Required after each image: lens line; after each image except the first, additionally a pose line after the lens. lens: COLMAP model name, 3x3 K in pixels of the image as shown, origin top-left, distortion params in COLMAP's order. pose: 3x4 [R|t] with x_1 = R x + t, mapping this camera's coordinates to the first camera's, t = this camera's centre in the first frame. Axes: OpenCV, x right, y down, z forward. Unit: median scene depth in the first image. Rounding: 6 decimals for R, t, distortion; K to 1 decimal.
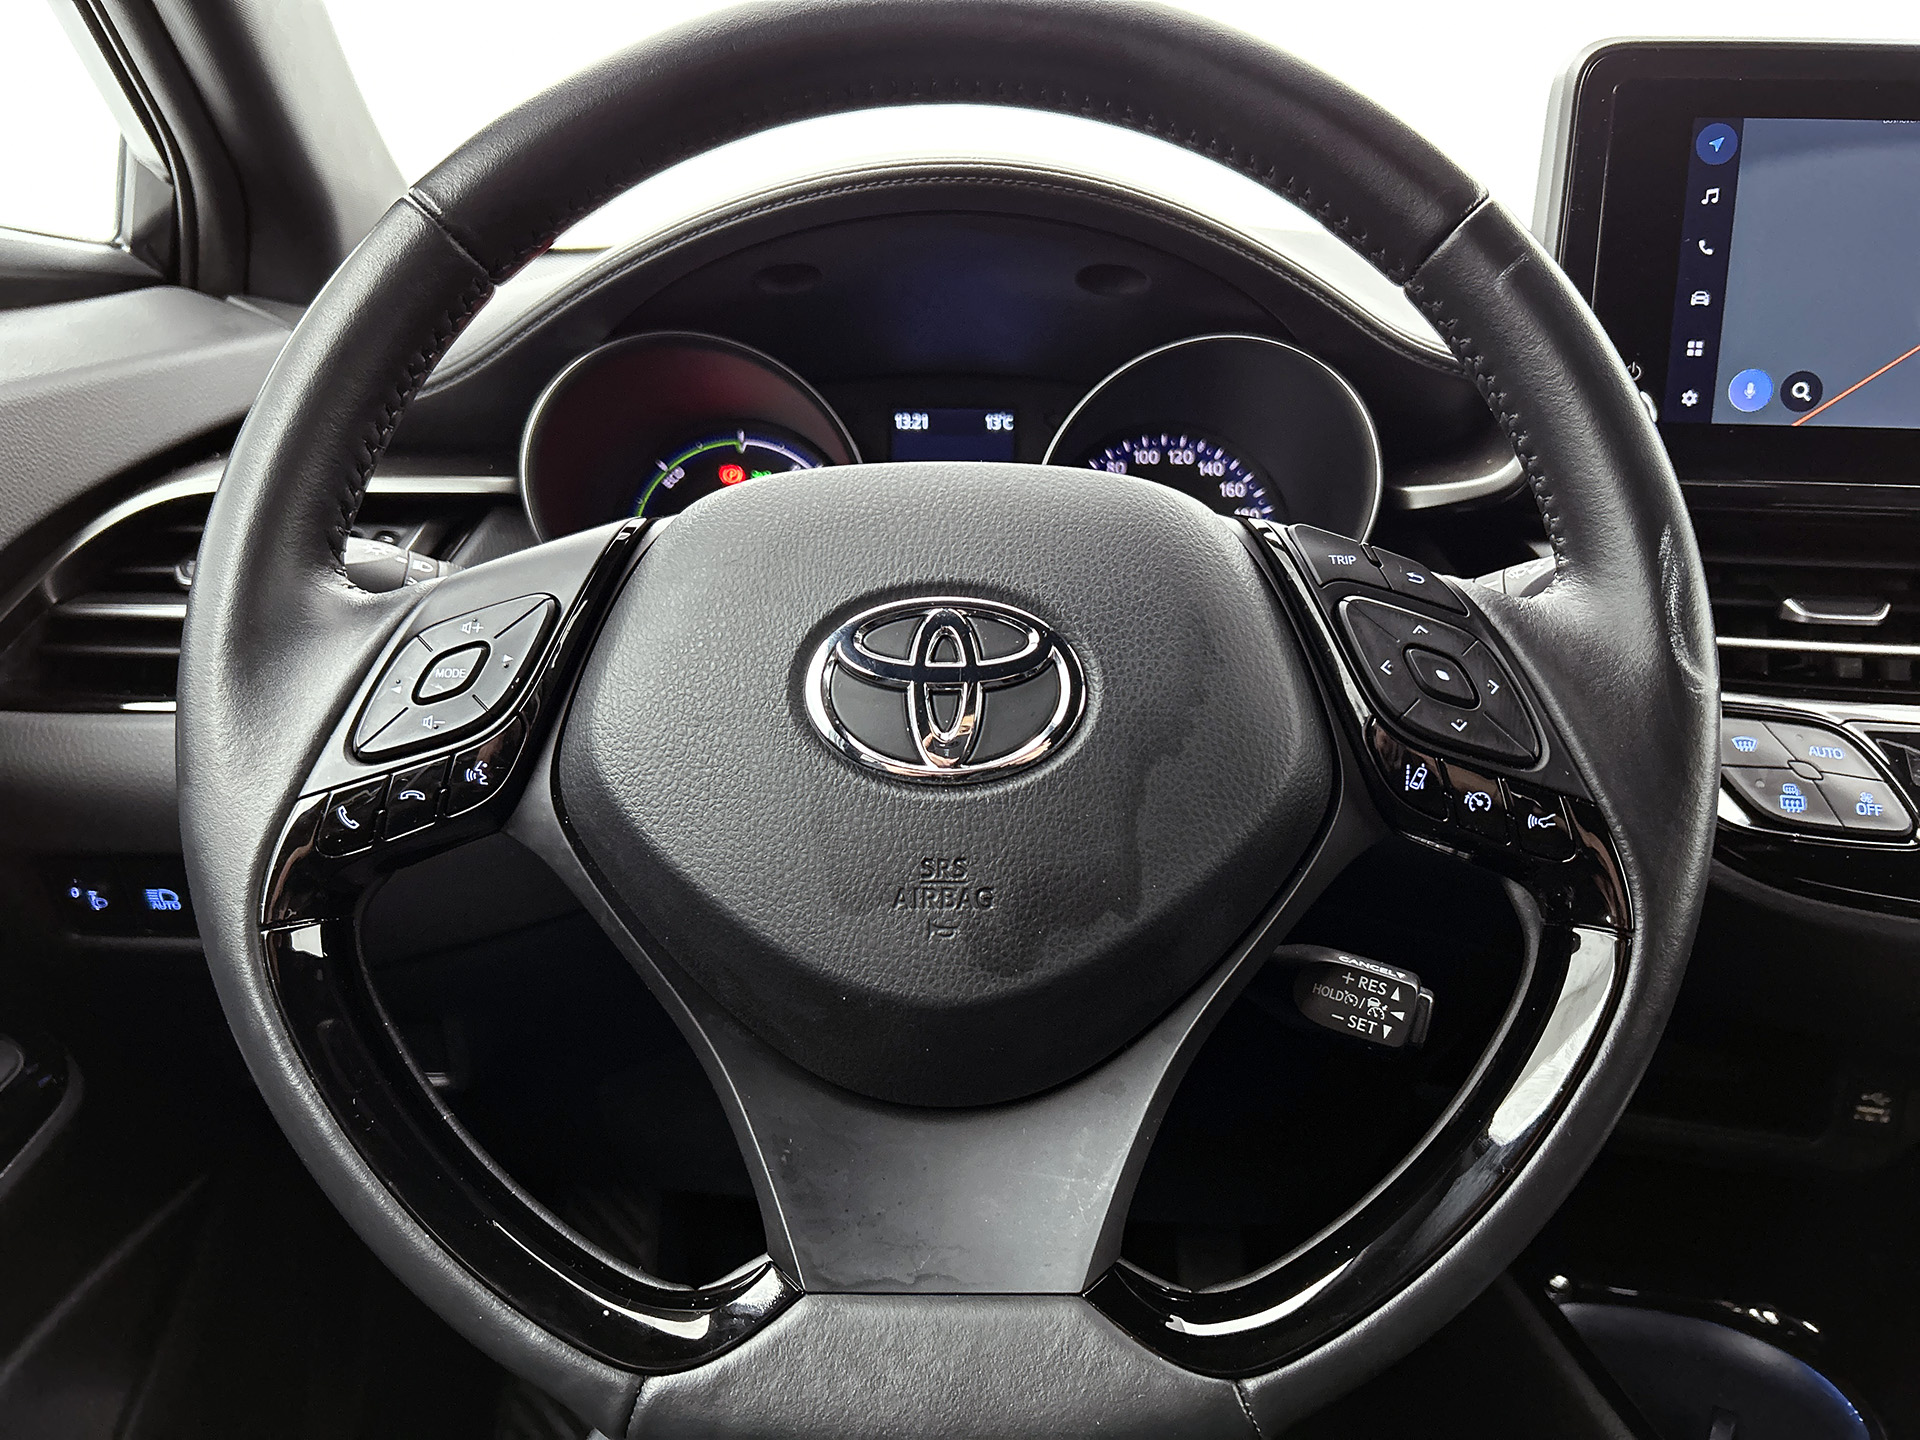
lens RADIAL K [[1455.3, 0, 975.1], [0, 1455.3, 719.5], [0, 0, 1]] dist [0.049794, -0.051714]
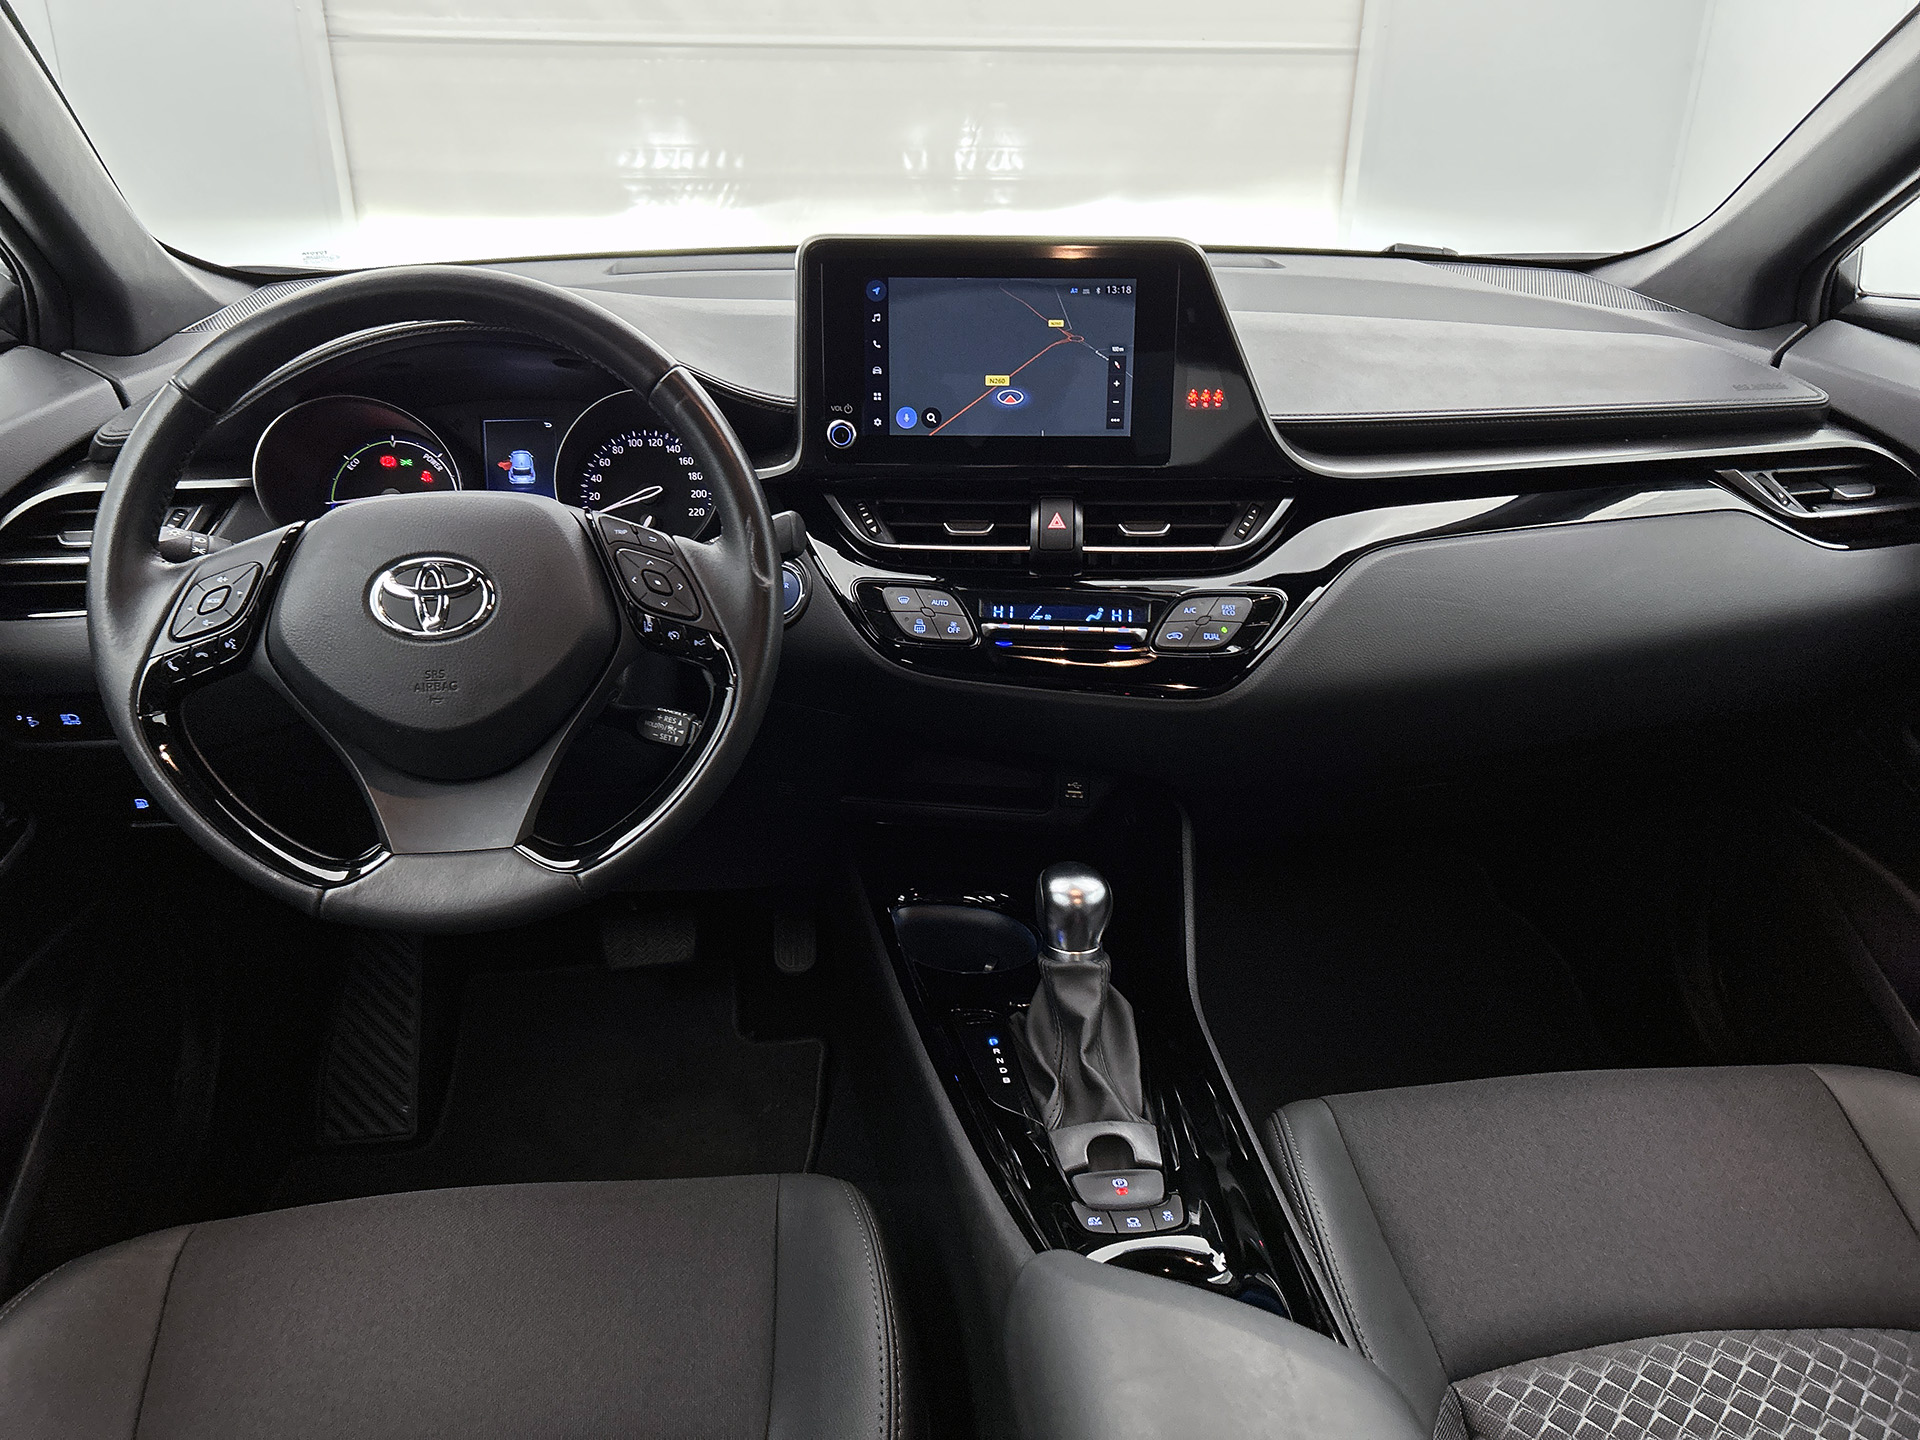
lens RADIAL K [[1455.3, 0, 963.9], [0, 1455.3, 701.9], [0, 0, 1]] dist [0.049794, -0.051714]
pose [[0.994381, -0.050725, 0.092917, 0.556124], [0.041630, 0.994381, 0.097336, -0.044957], [-0.097332, -0.092921, 0.990905, -1.333277]]
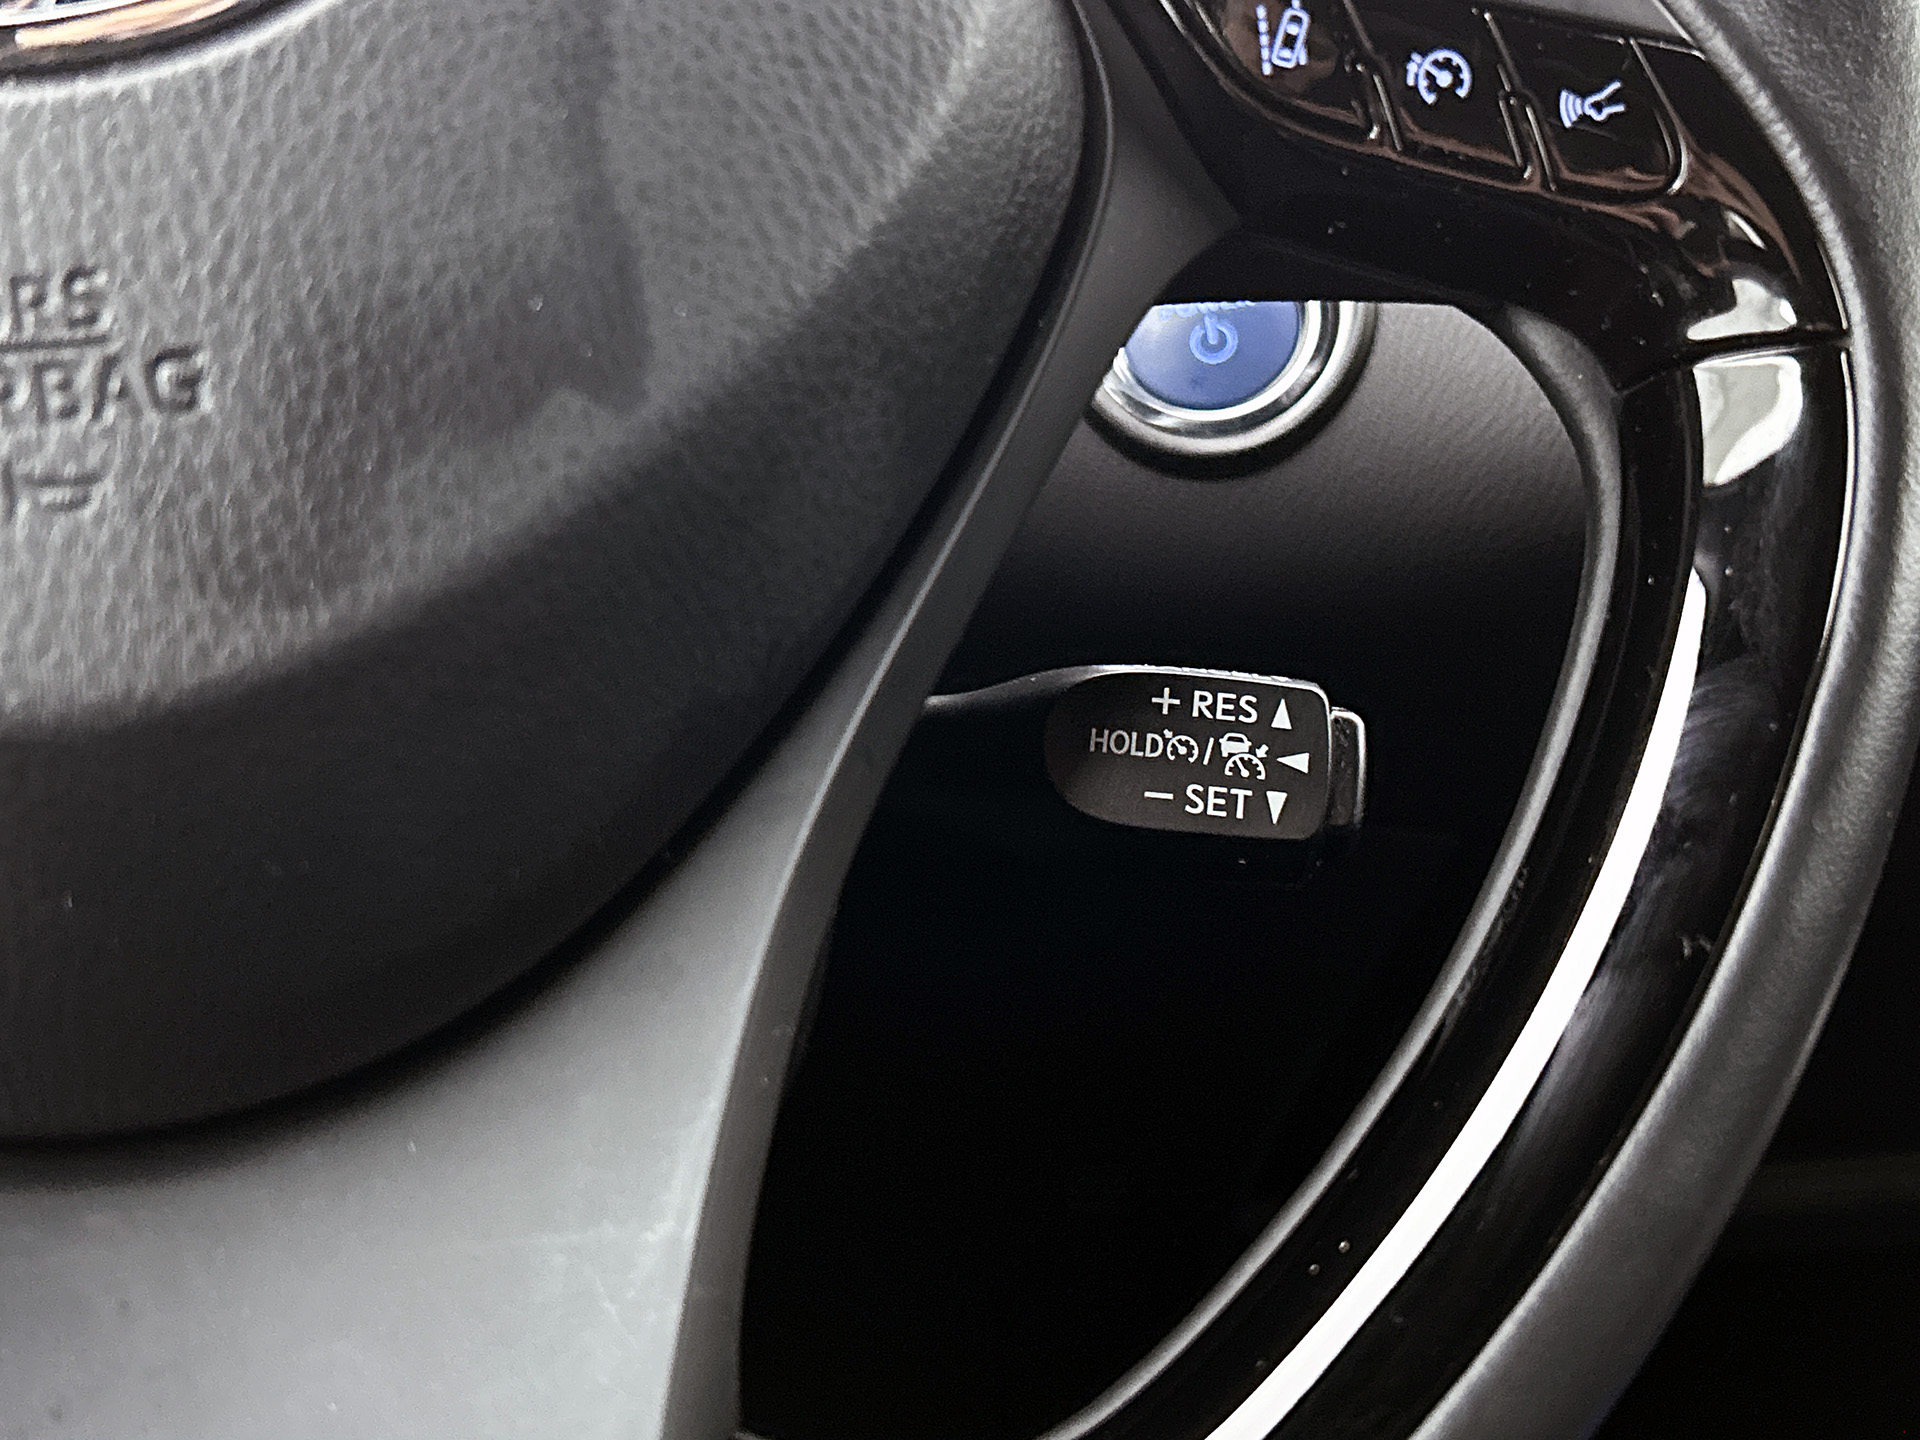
lens RADIAL K [[2478.1, 0, 935.2], [0, 2478.1, 678.4], [0, 0, 1]] dist [0.088167, 0.000000]
pose [[0.953085, -0.134878, 0.270992, 0.006645], [0.161494, 0.983759, -0.078342, 0.235349], [-0.256024, 0.118430, 0.959388, 0.381743]]
